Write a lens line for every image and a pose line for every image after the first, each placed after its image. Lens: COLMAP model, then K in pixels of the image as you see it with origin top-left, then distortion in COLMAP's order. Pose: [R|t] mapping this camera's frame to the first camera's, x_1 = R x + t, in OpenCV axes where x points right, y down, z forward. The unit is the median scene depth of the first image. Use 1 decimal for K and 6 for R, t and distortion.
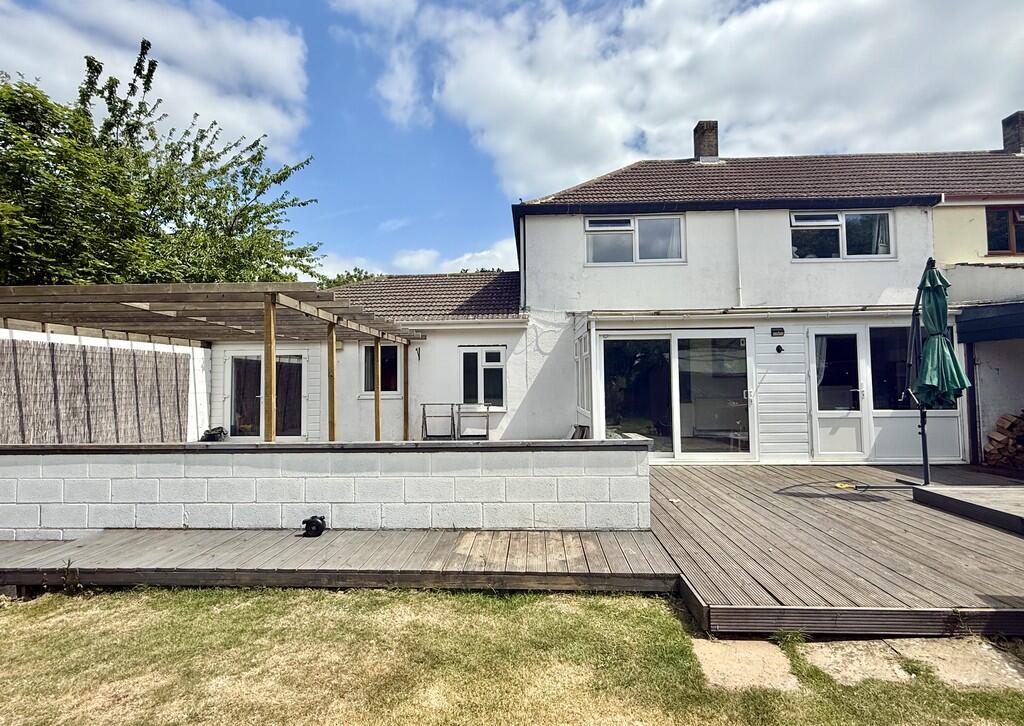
lens RADIAL K [[519.4, 0, 507.2], [0, 519.4, 354.0], [0, 0, 1]] dist [-0.003207, 0.000494]
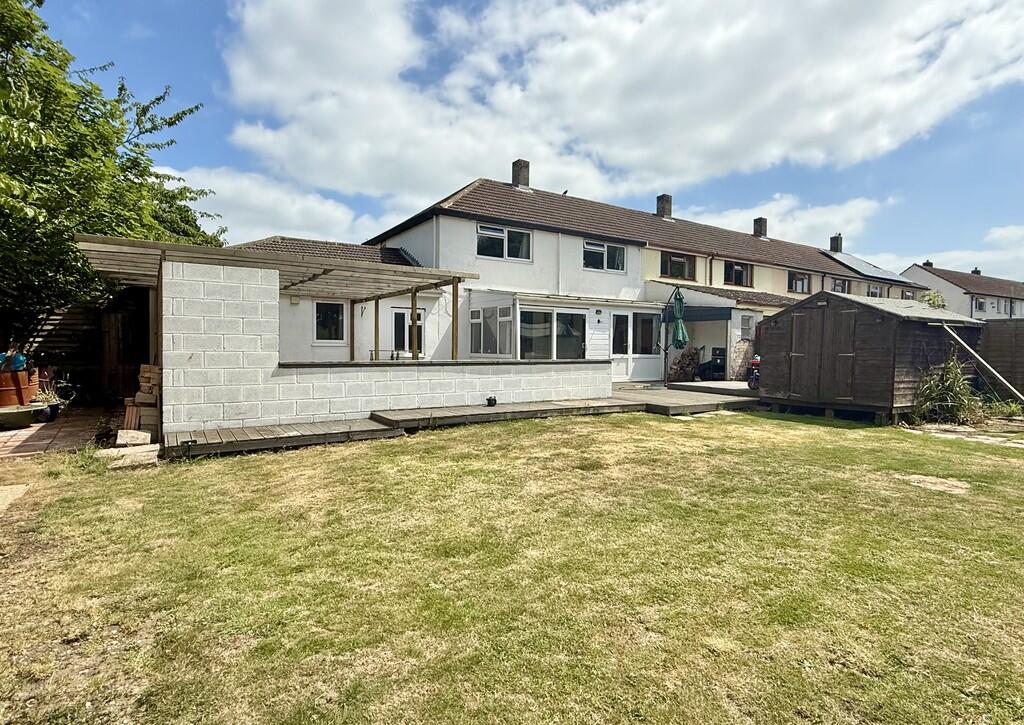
lens RADIAL K [[526.5, 0, 512.0], [0, 526.5, 362.5], [0, 0, 1]] dist [-0.000374, -0.000006]
pose [[0.813908, 0.001623, 0.580991, -0.628954], [-0.048024, 0.996762, 0.064492, 0.023807], [-0.579005, -0.080392, 0.811351, -0.274378]]
